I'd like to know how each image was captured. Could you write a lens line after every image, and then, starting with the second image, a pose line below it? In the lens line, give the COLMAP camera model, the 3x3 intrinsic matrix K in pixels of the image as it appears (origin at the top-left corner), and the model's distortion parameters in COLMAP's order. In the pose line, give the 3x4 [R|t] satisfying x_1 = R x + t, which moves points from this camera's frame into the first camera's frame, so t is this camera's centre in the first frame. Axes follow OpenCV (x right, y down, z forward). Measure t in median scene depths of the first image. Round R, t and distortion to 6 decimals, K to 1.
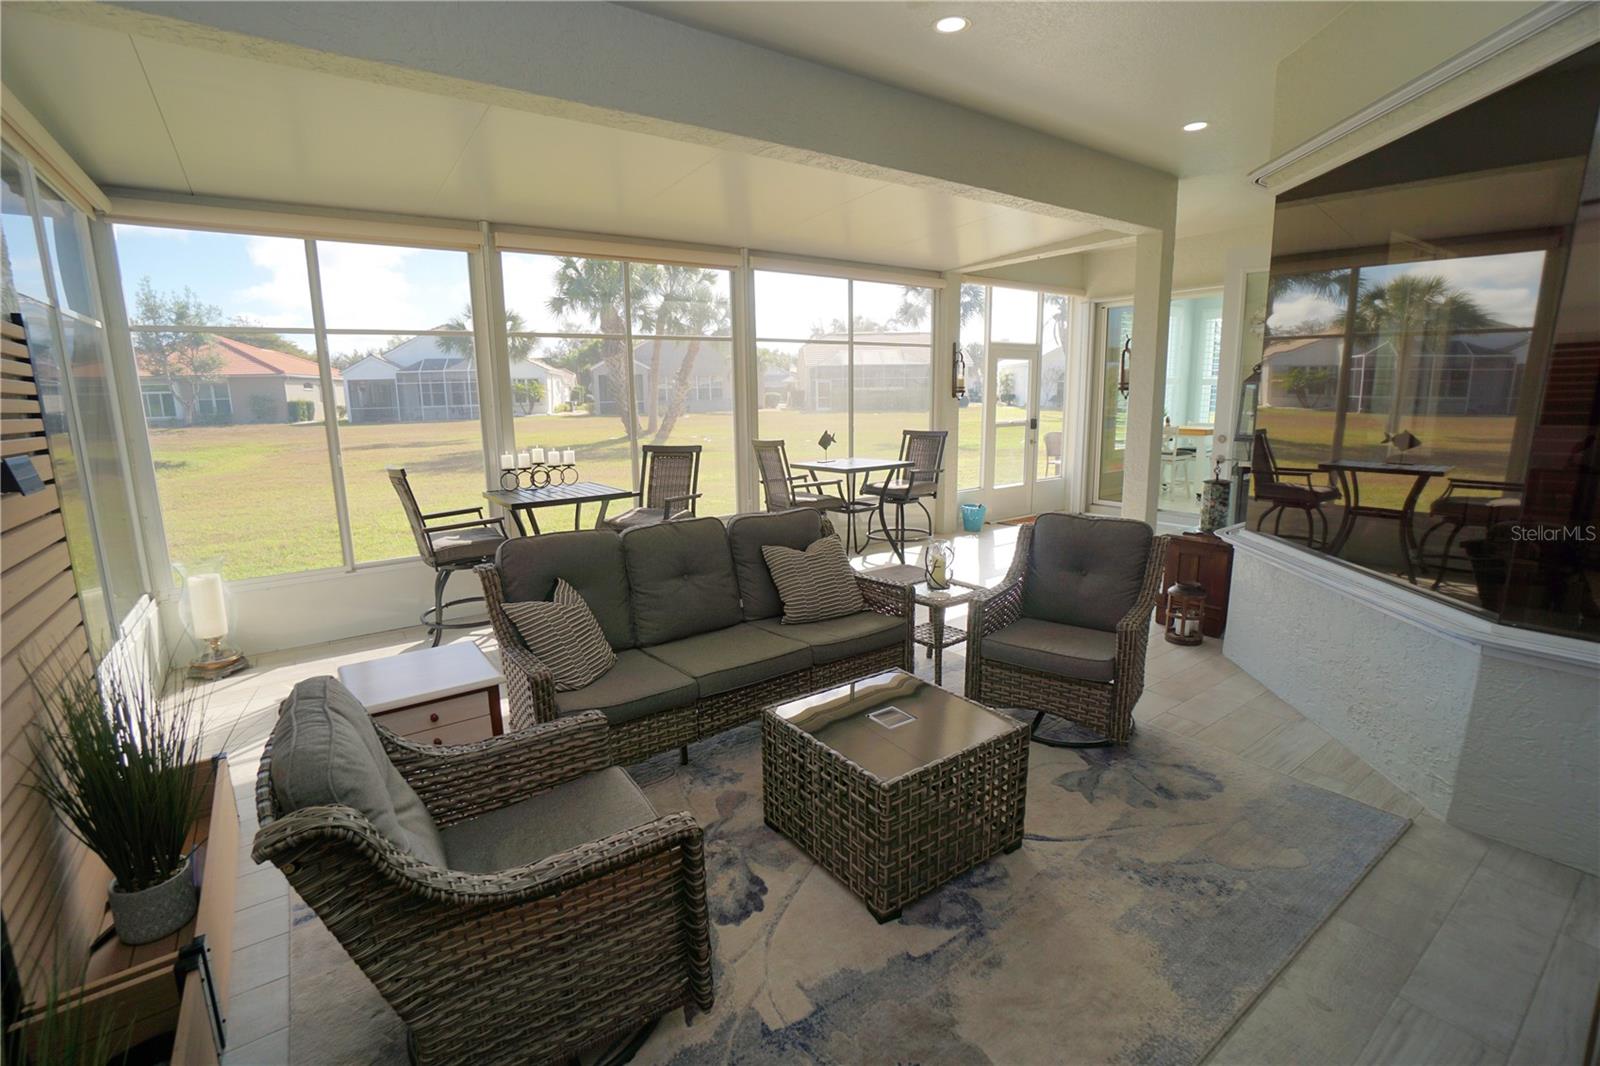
lens RADIAL K [[709.5, 0, 779.4], [0, 709.5, 525.6], [0, 0, 1]] dist [-0.063611, 0.022914]
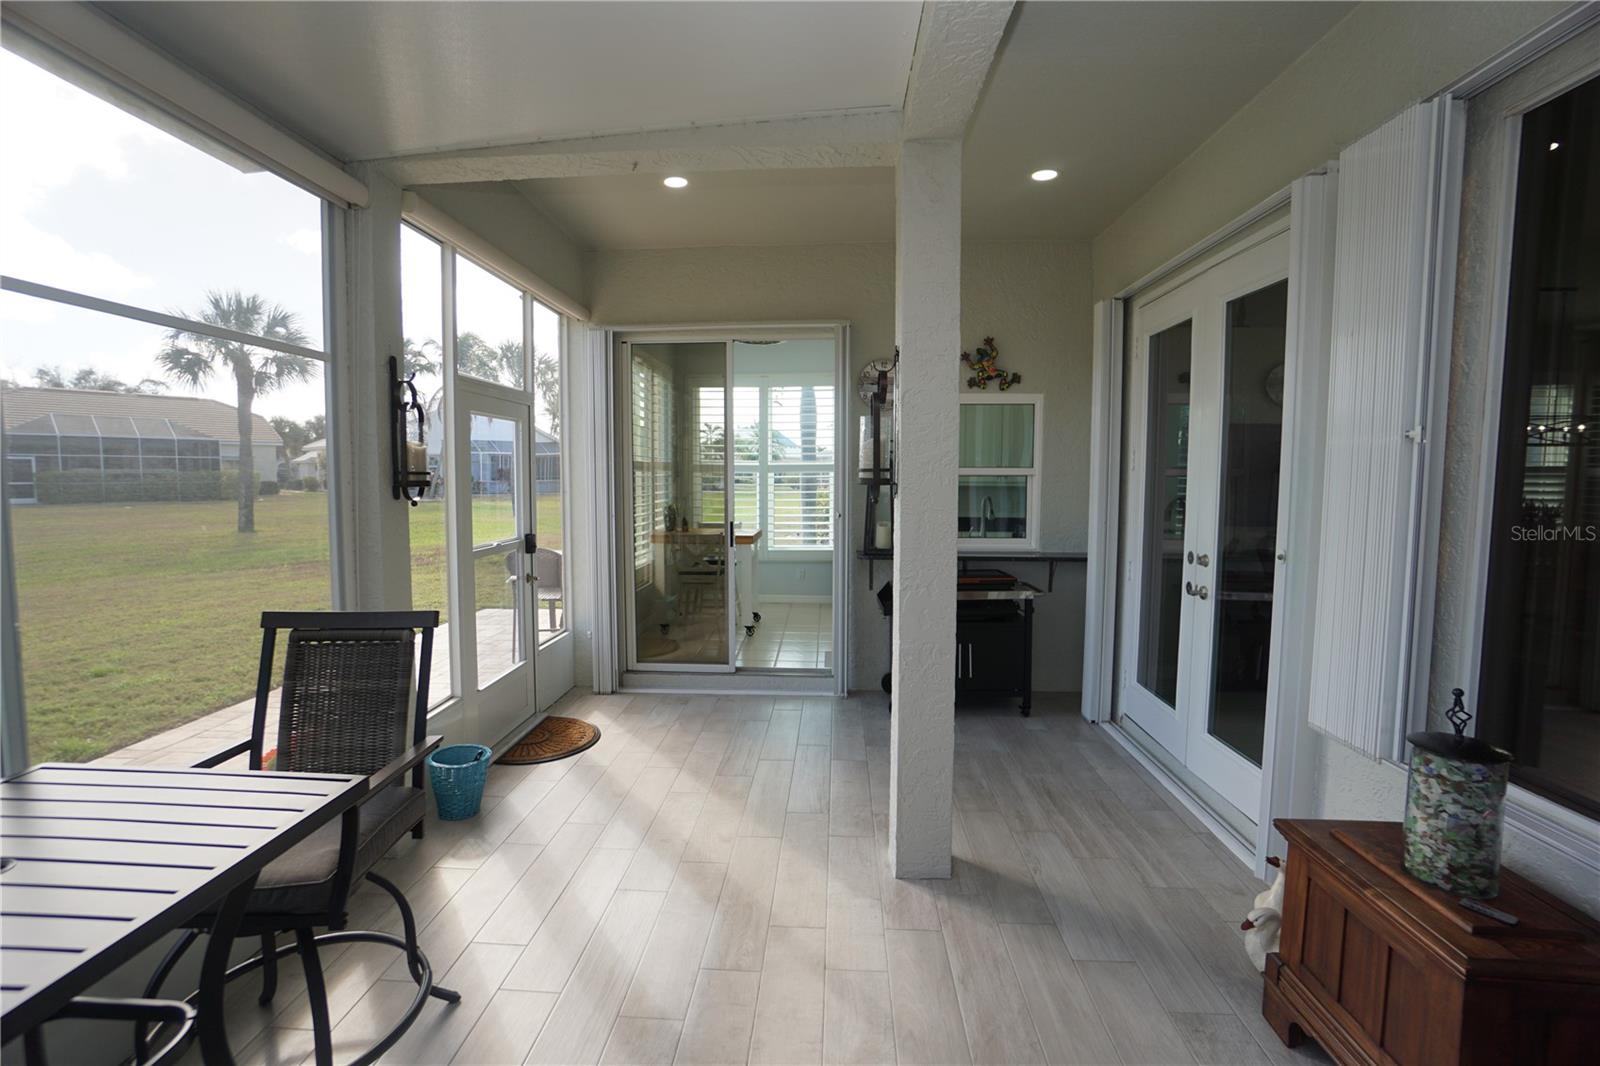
lens RADIAL K [[709.5, 0, 779.4], [0, 709.5, 525.6], [0, 0, 1]] dist [-0.063611, 0.022914]
pose [[0.624358, -0.036512, 0.780285, 0.076855], [0.129684, 0.989890, -0.057449, -0.111288], [-0.770298, 0.137059, 0.622780, 0.571427]]
